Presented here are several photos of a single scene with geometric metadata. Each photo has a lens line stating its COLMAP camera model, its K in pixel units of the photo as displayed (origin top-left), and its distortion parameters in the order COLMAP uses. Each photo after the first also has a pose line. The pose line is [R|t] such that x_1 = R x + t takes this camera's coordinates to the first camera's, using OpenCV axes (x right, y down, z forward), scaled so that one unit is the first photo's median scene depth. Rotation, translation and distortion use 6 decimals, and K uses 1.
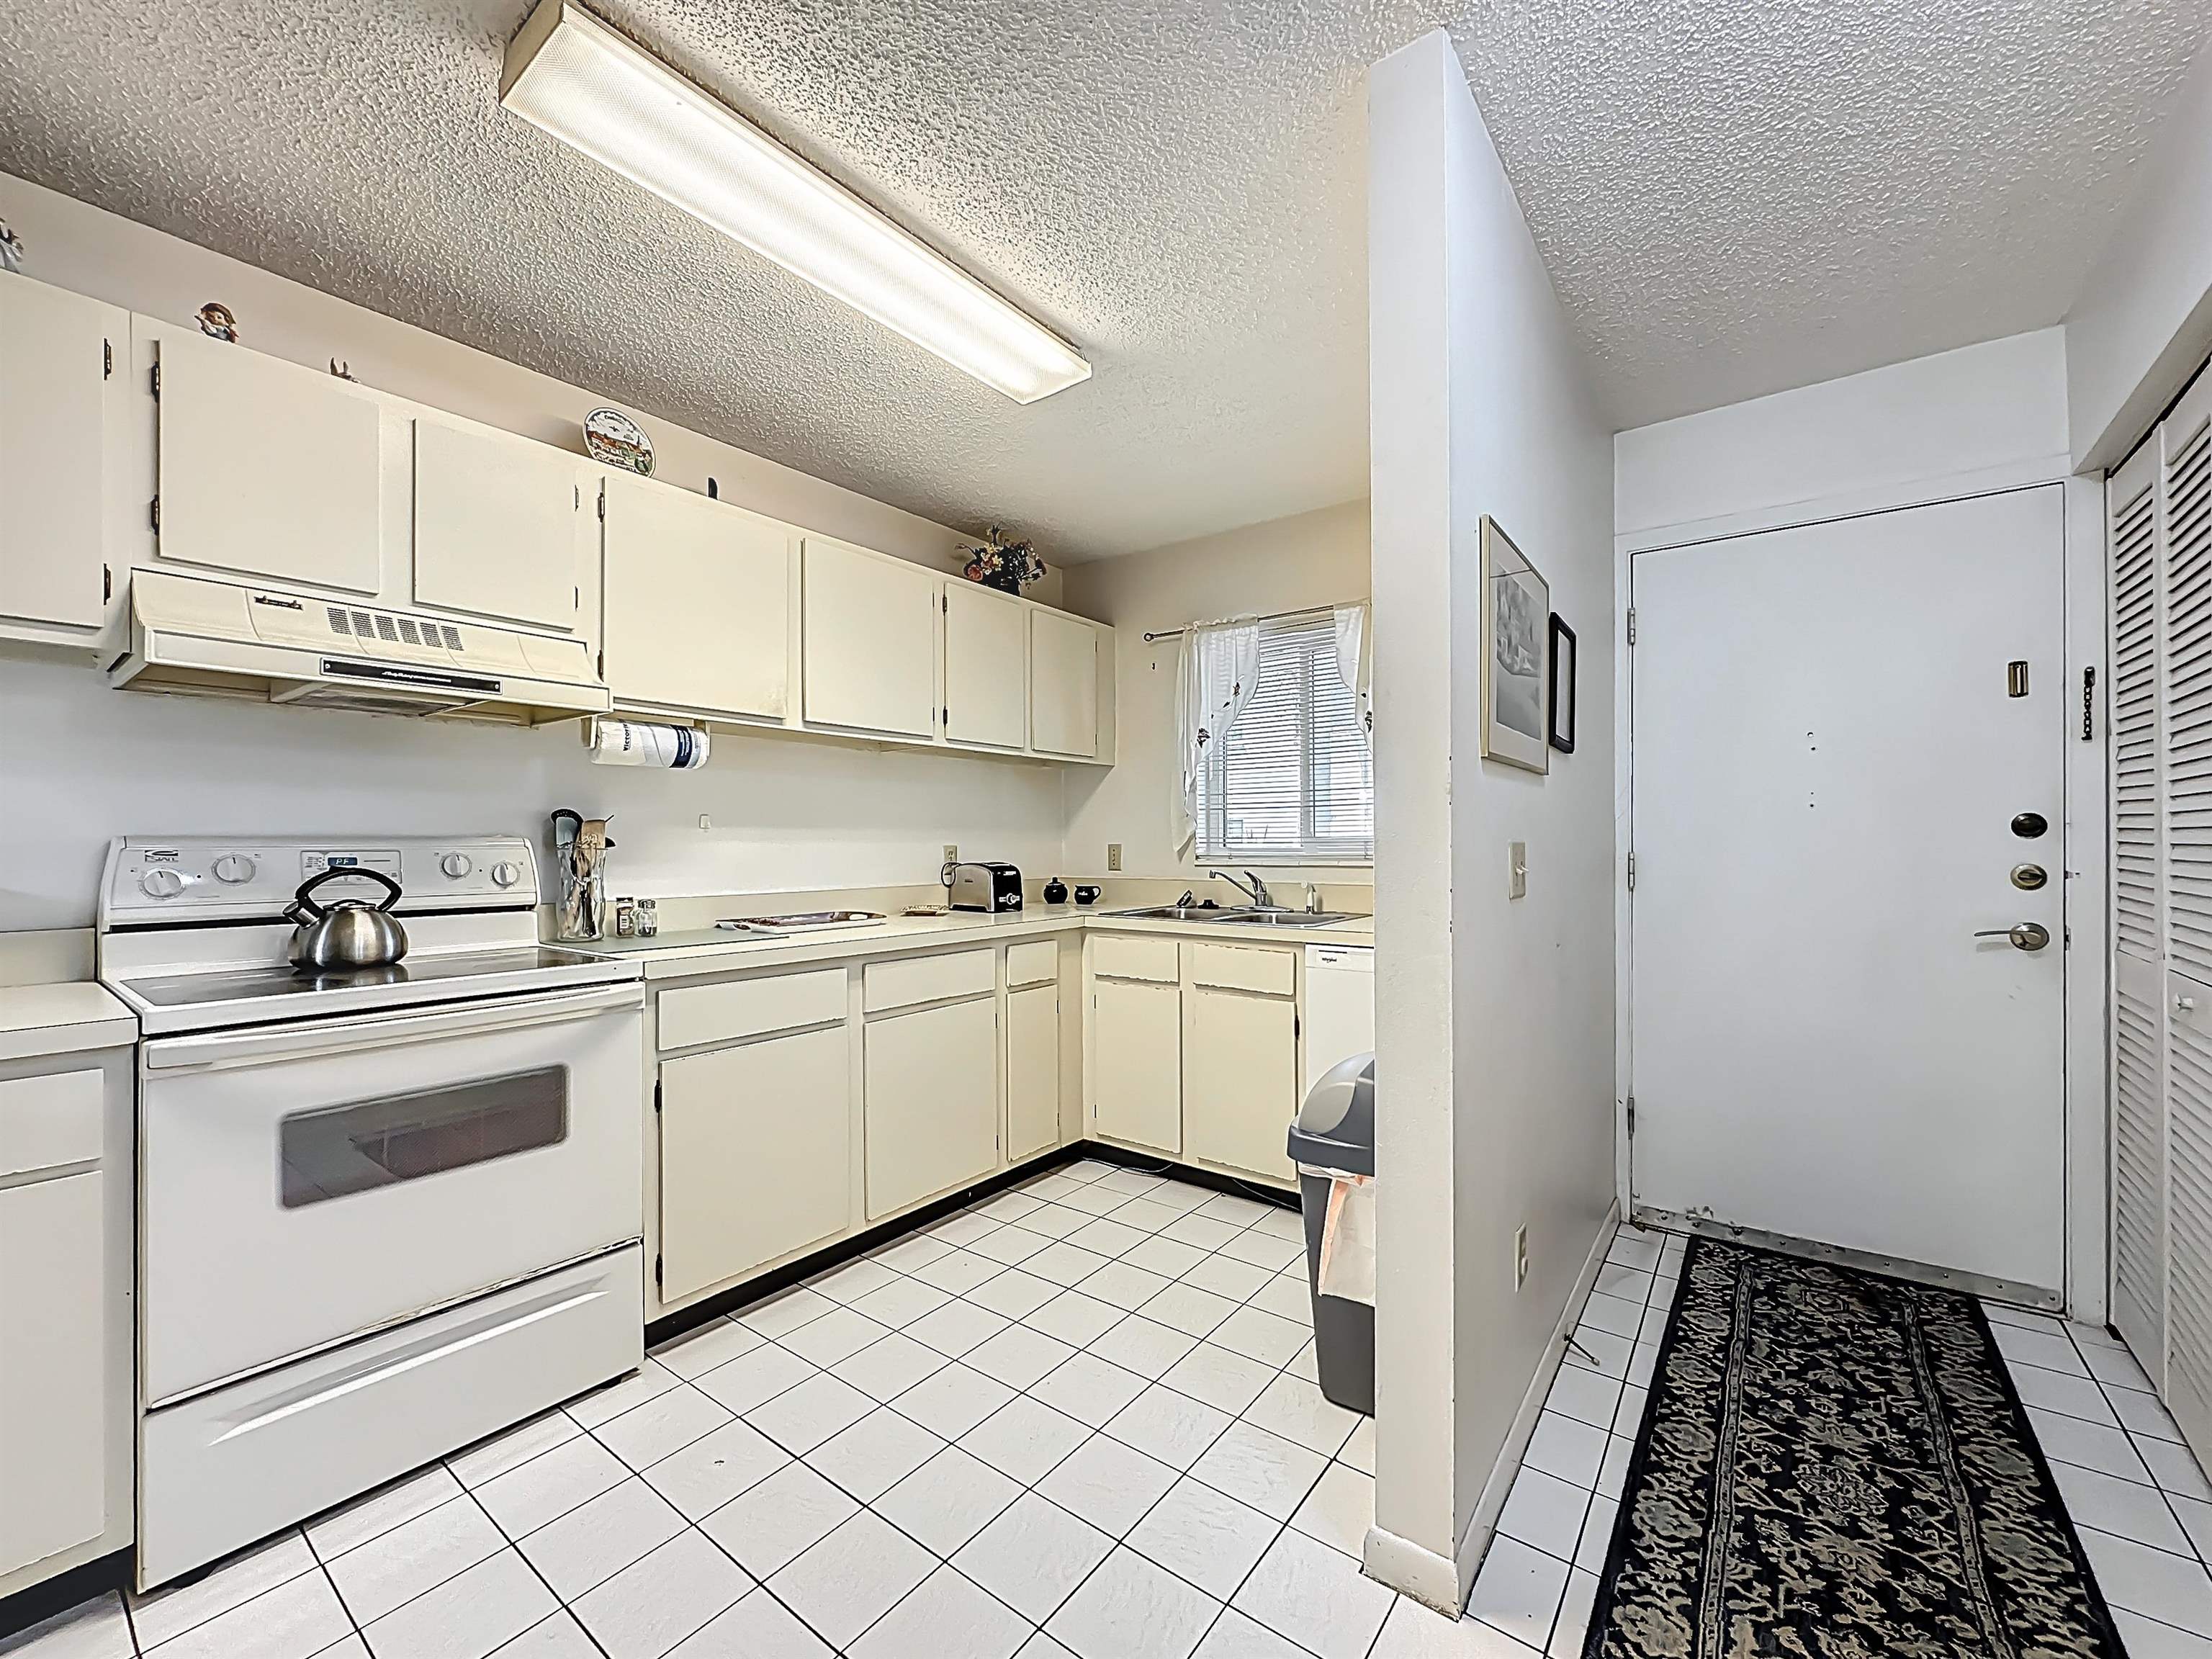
lens RADIAL K [[924.0, 0, 1054.3], [0, 924.0, 840.8], [0, 0, 1]] dist [-0.001487, 0.000281]
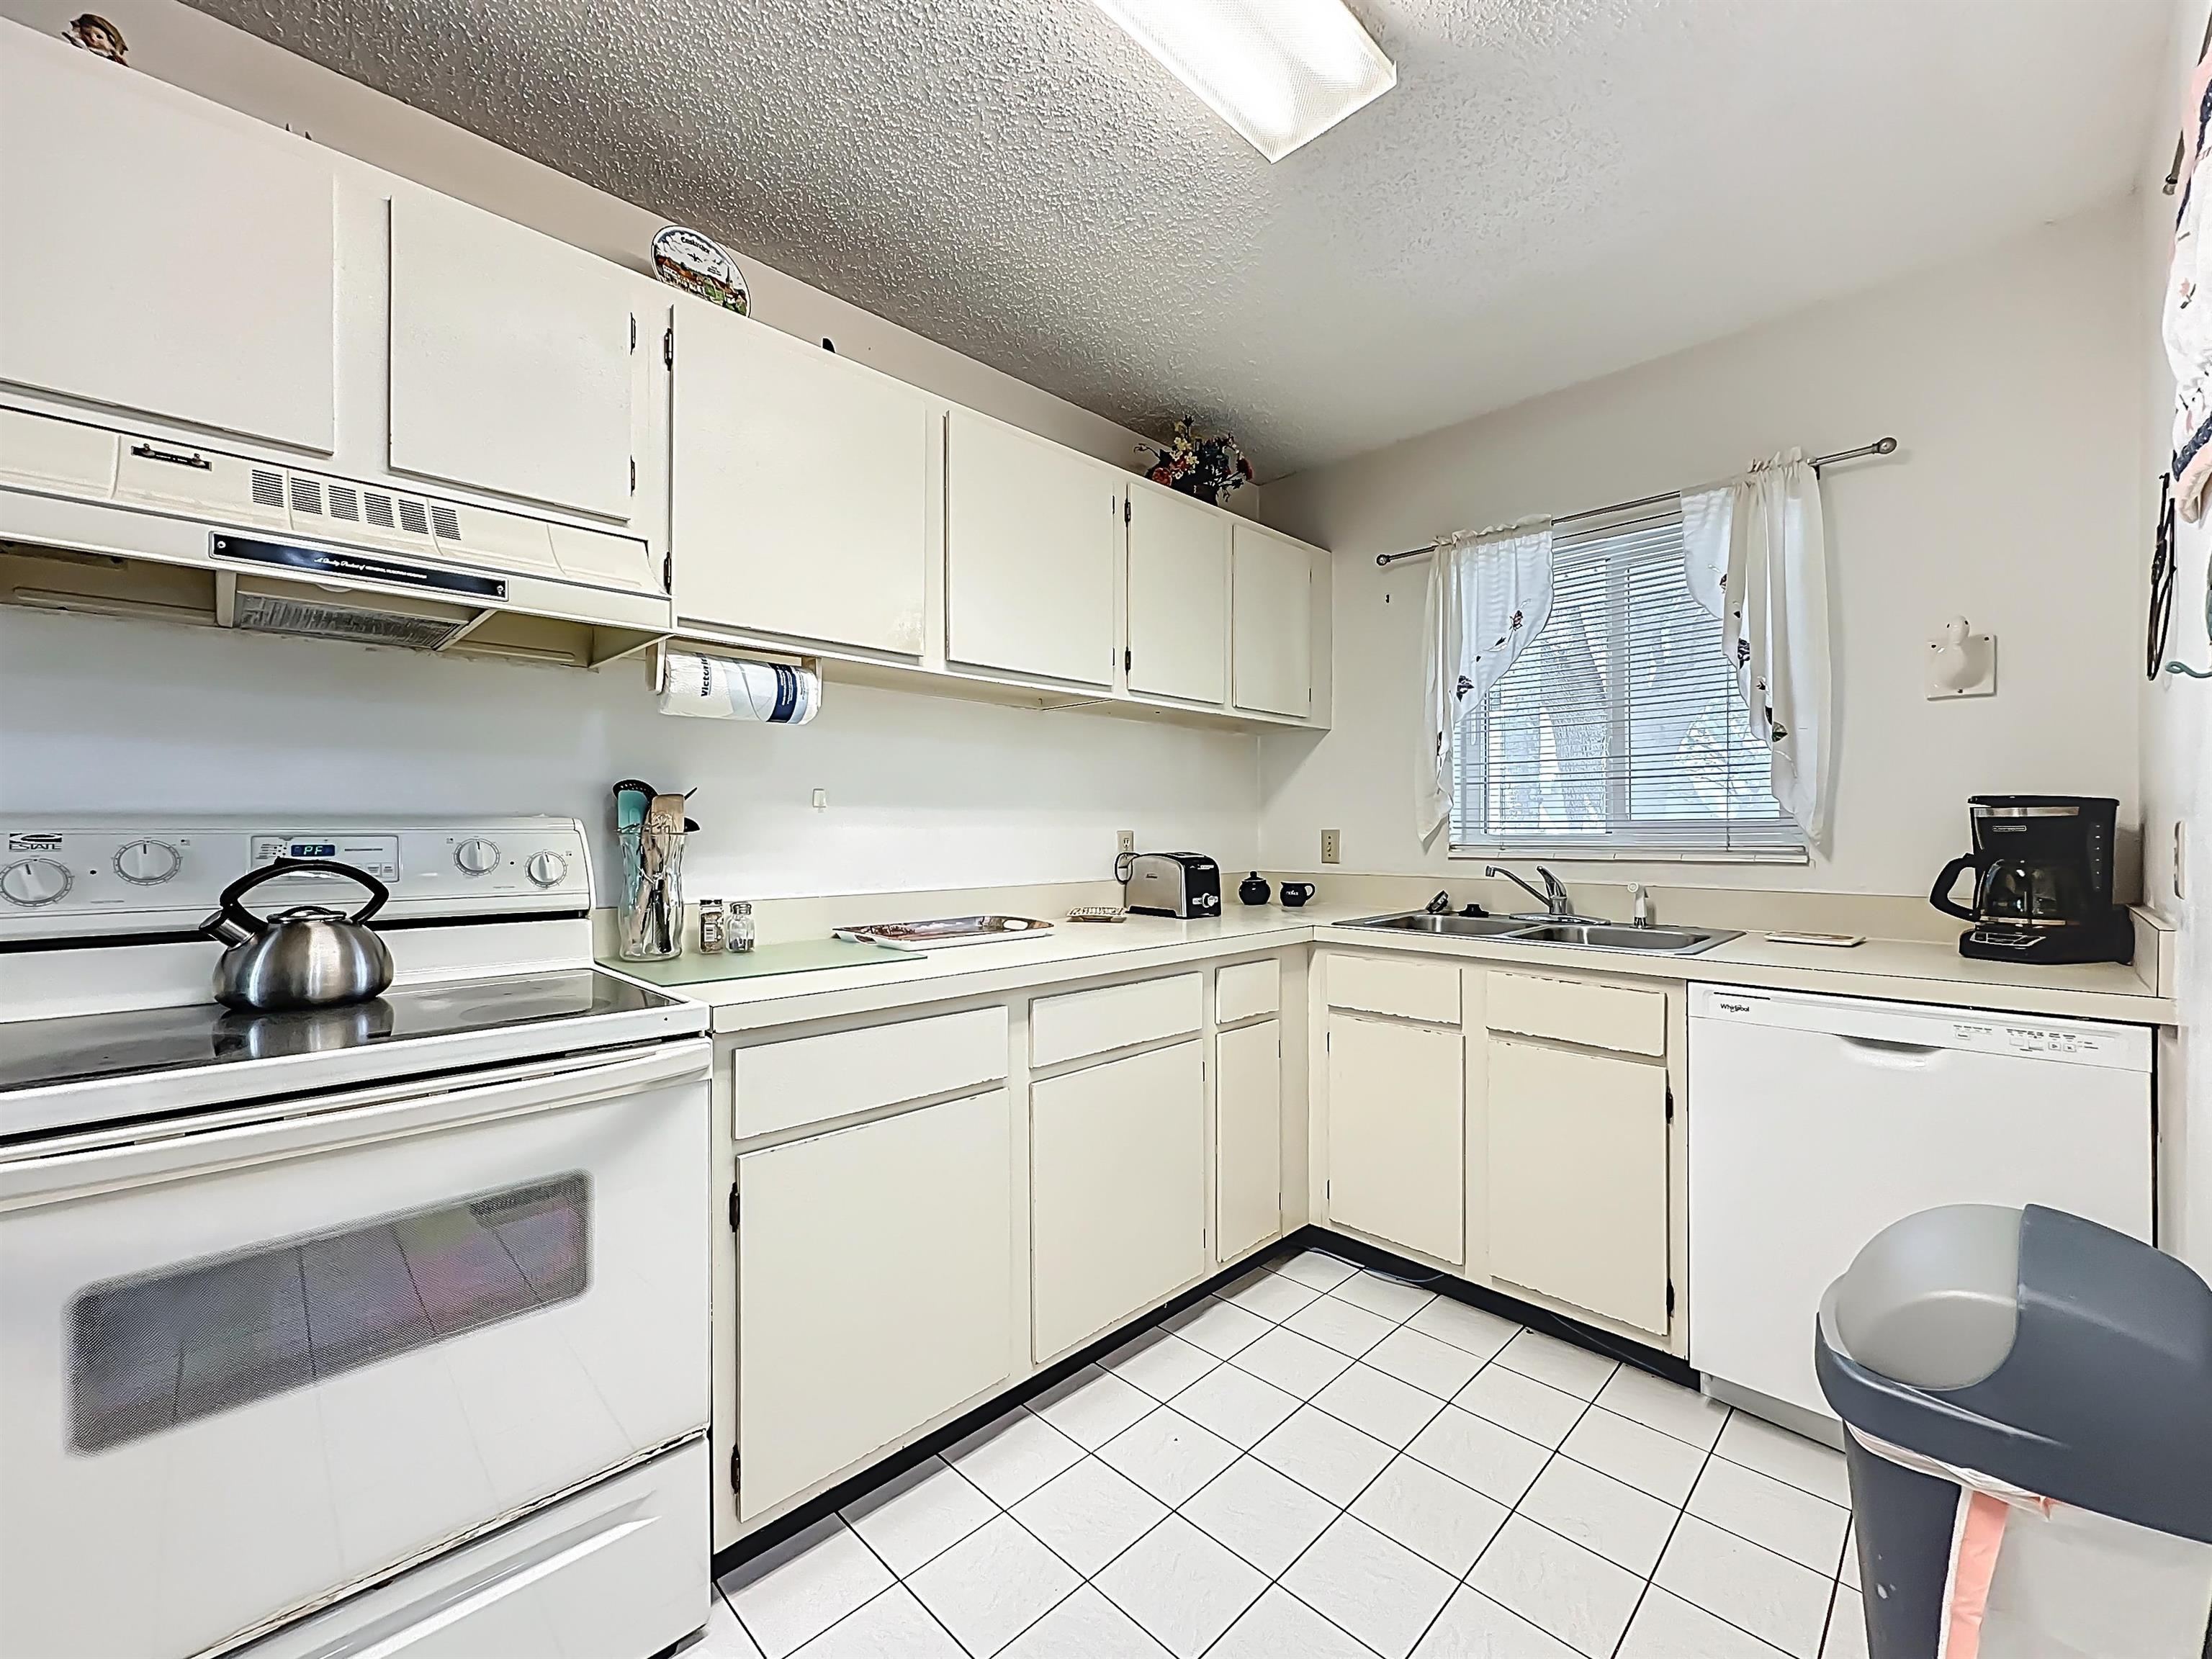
lens RADIAL K [[921.6, 0, 1062.4], [0, 921.6, 830.5], [0, 0, 1]] dist [-0.000993, 0.000107]
pose [[0.991033, 0.002629, -0.133592, -0.088480], [-0.002086, 0.999989, 0.004208, 0.002428], [0.133601, -0.003892, 0.991028, 0.308405]]
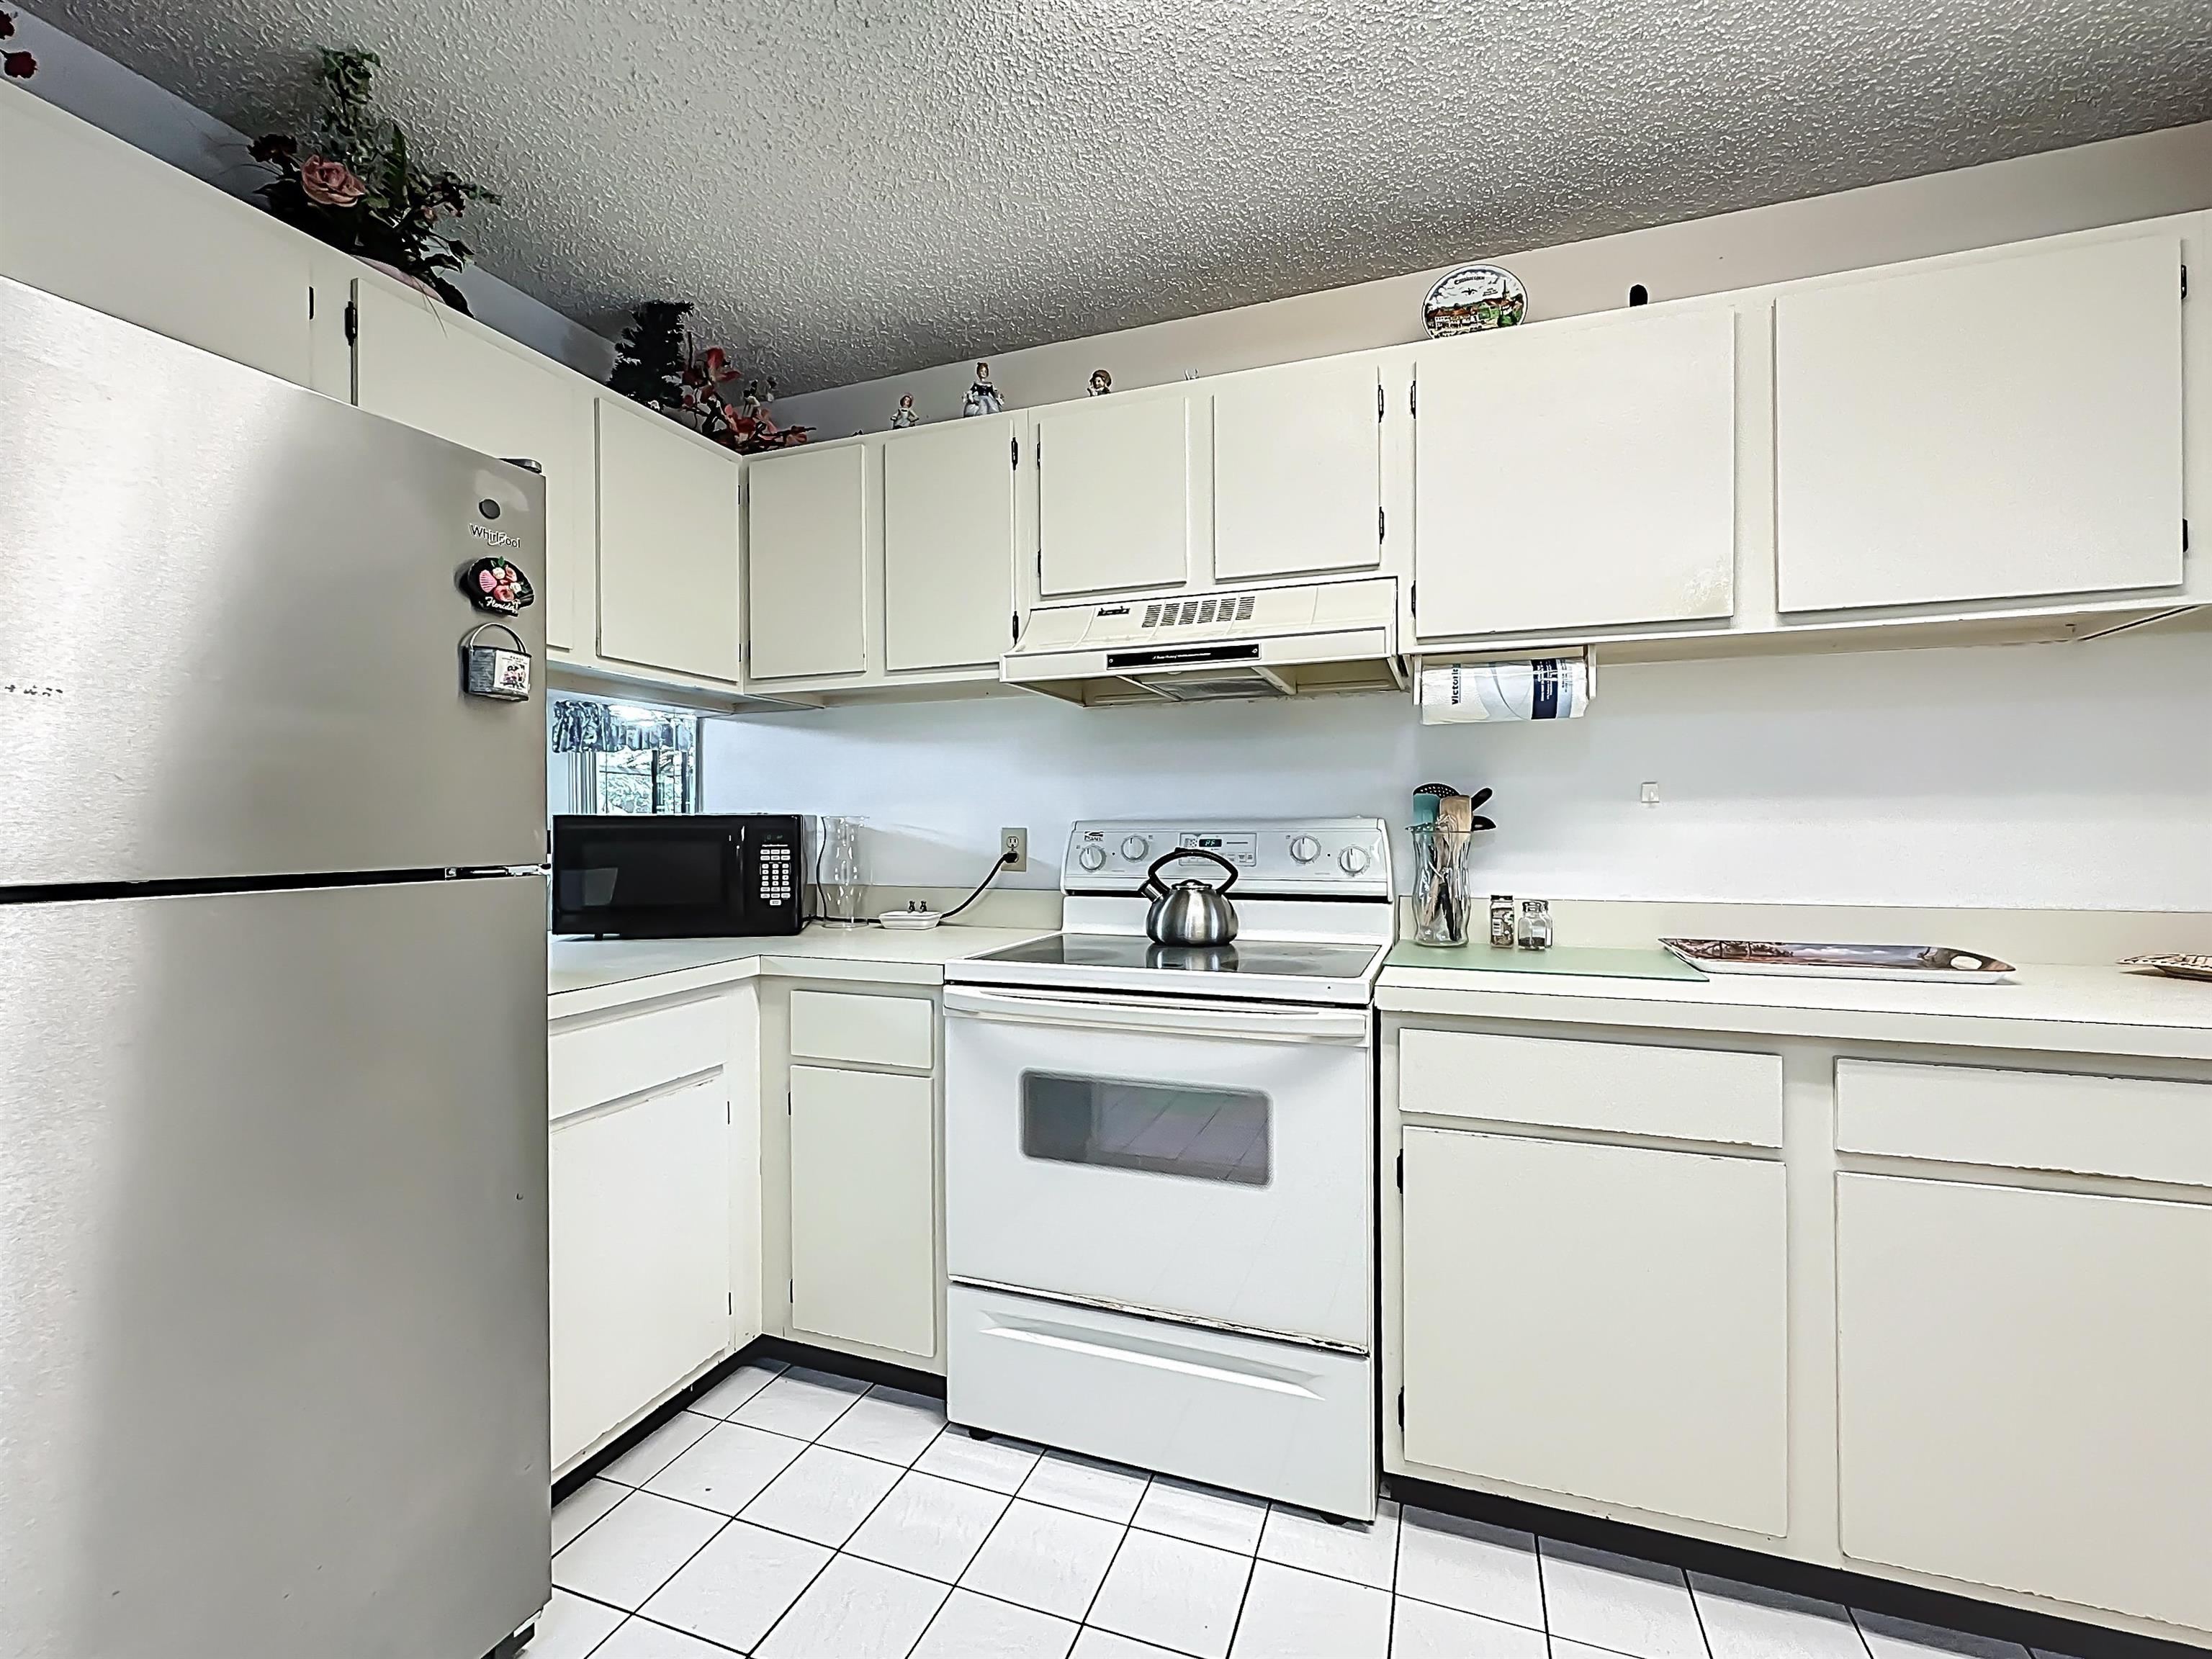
lens RADIAL K [[908.9, 0, 1106.0], [0, 908.9, 829.5], [0, 0, 1]] dist [-0.002560, 0.000185]
pose [[0.327959, 0.003063, -0.944687, 0.141677], [0.006908, 0.999960, 0.005640, 0.000080], [0.944667, -0.008376, 0.327925, 0.445233]]
